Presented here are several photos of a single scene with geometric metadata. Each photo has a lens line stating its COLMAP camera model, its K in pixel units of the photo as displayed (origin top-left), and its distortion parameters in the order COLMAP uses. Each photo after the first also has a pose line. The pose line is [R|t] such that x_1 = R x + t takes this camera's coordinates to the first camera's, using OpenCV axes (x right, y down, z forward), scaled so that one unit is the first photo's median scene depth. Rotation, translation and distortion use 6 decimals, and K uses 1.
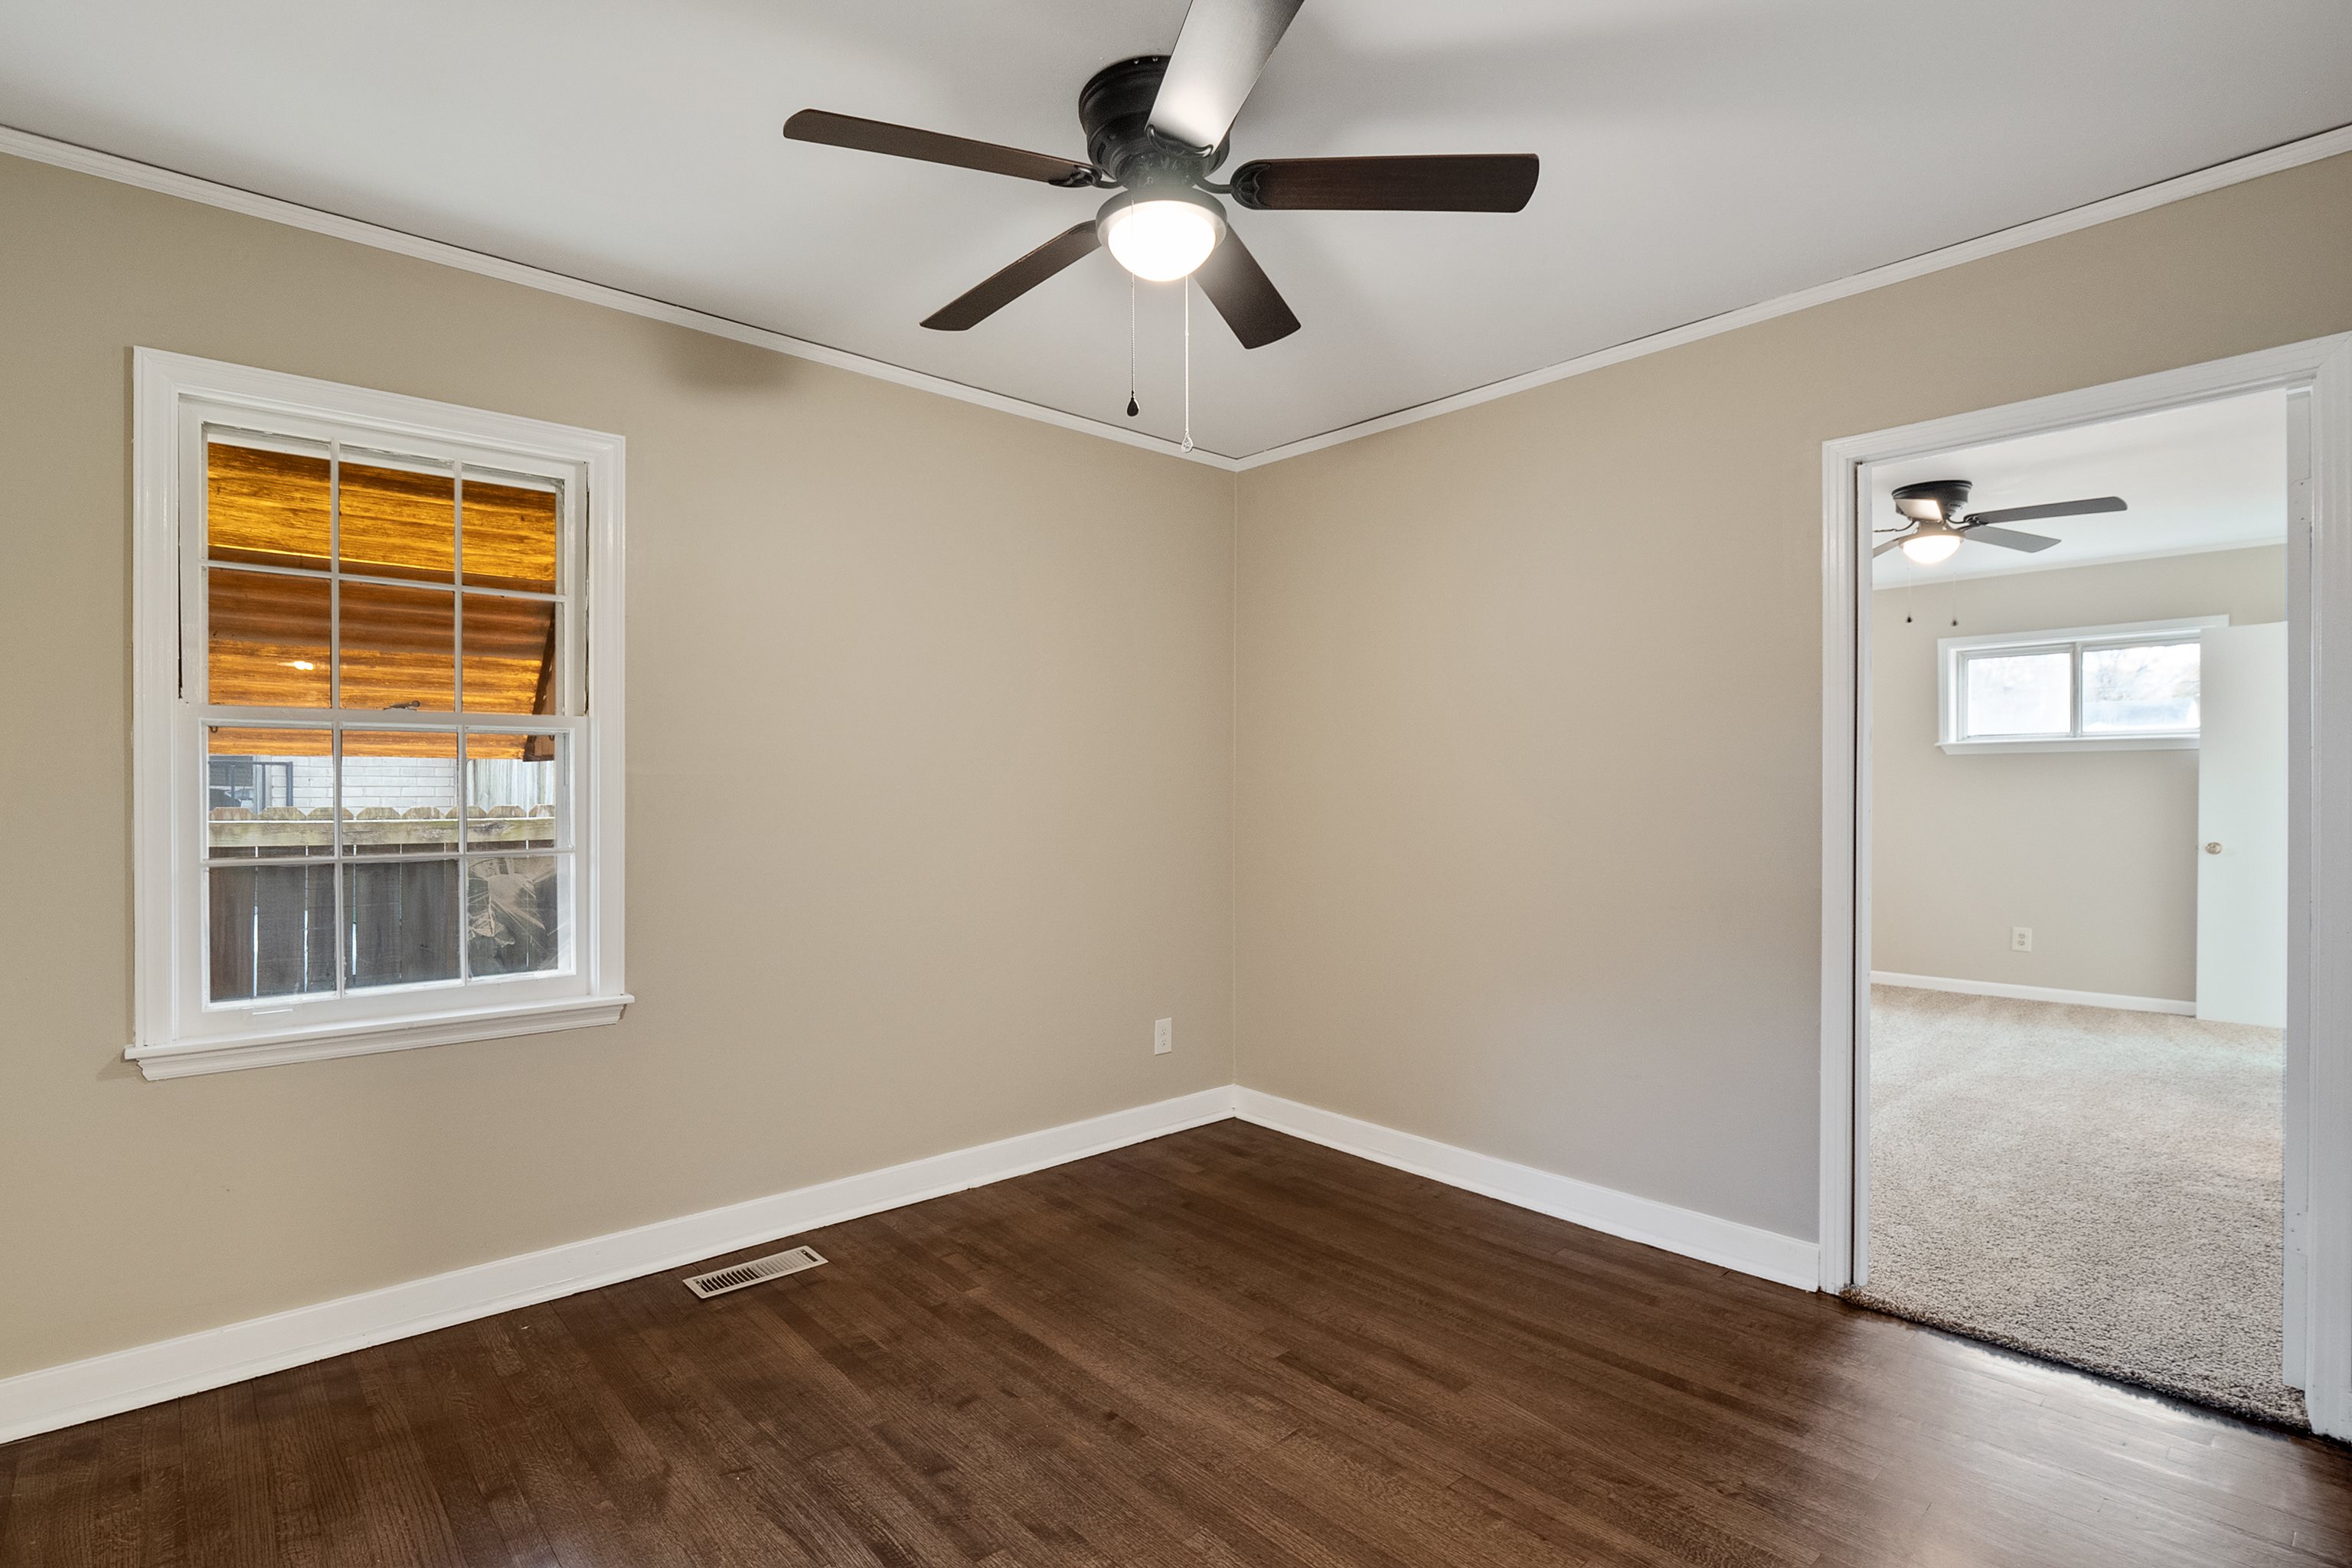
lens RADIAL K [[1136.5, 0, 1167.6], [0, 1136.5, 791.4], [0, 0, 1]] dist [0.000510, -0.011589]
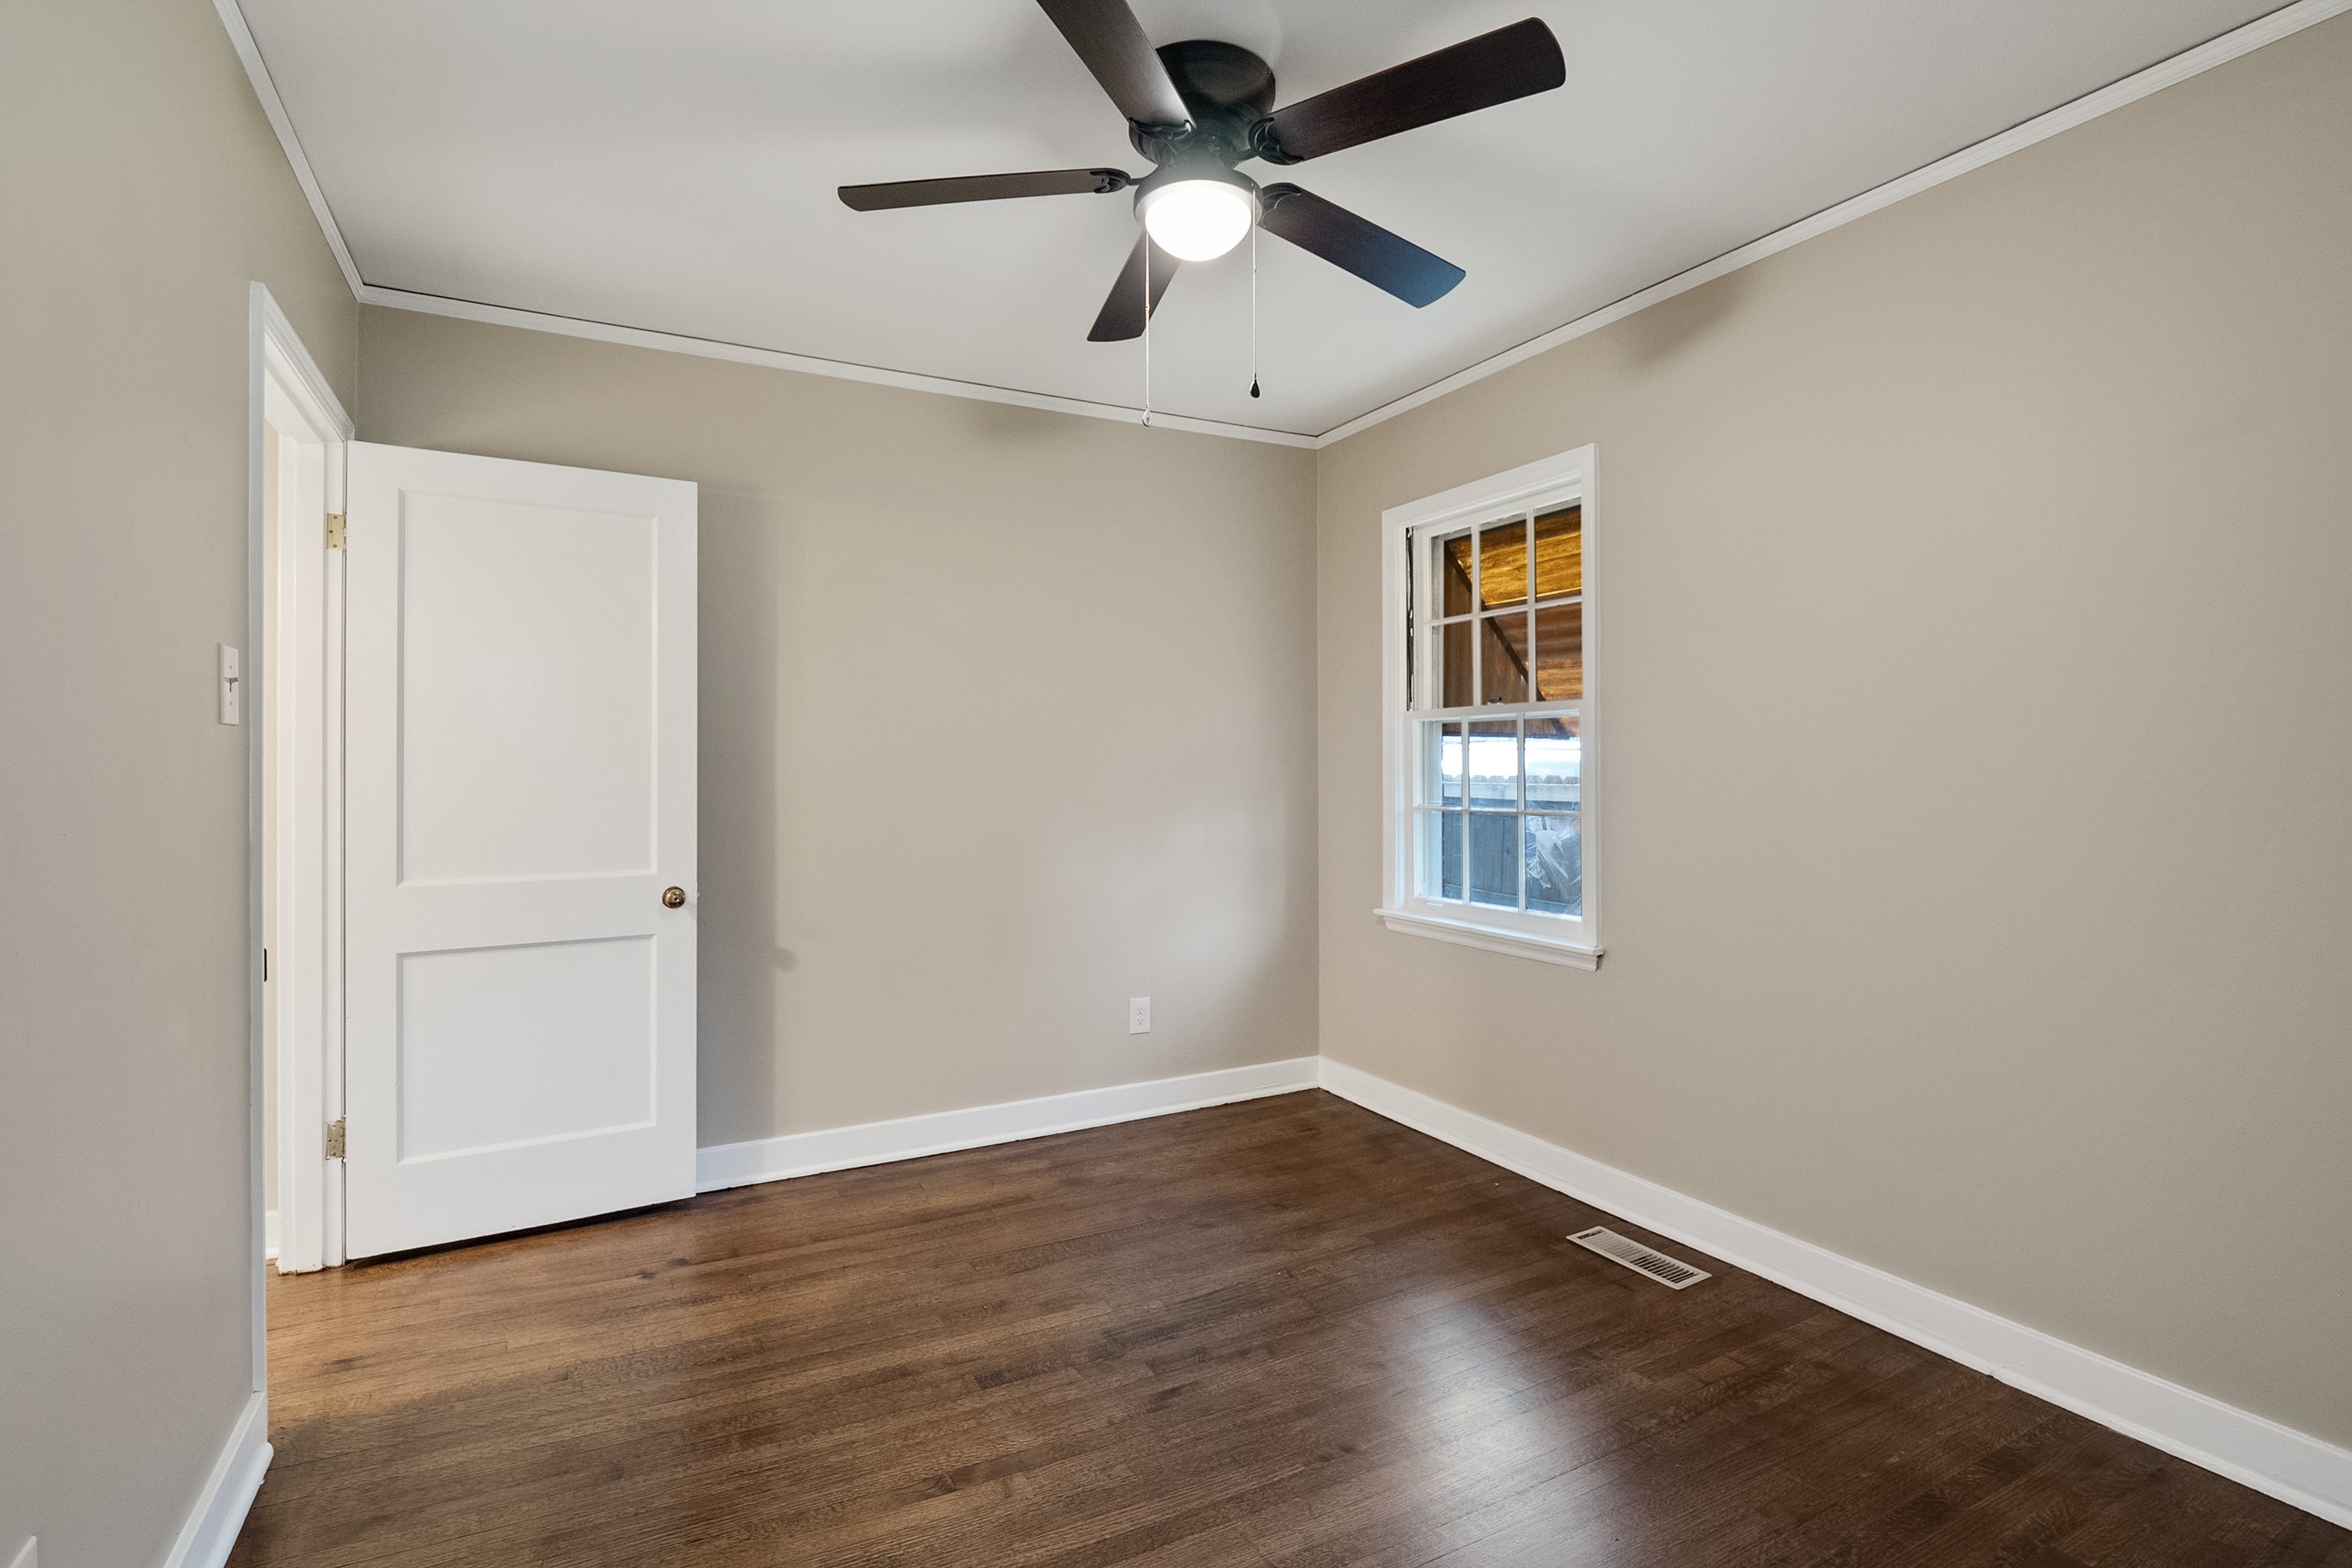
lens RADIAL K [[1126.0, 0, 1162.6], [0, 1126.0, 755.1], [0, 0, 1]] dist [0.001559, 0.000072]
pose [[-0.230584, -0.004920, -0.973040, 0.724048], [-0.000330, 0.999988, -0.004978, -0.003480], [0.973052, -0.000826, -0.230583, 0.884572]]
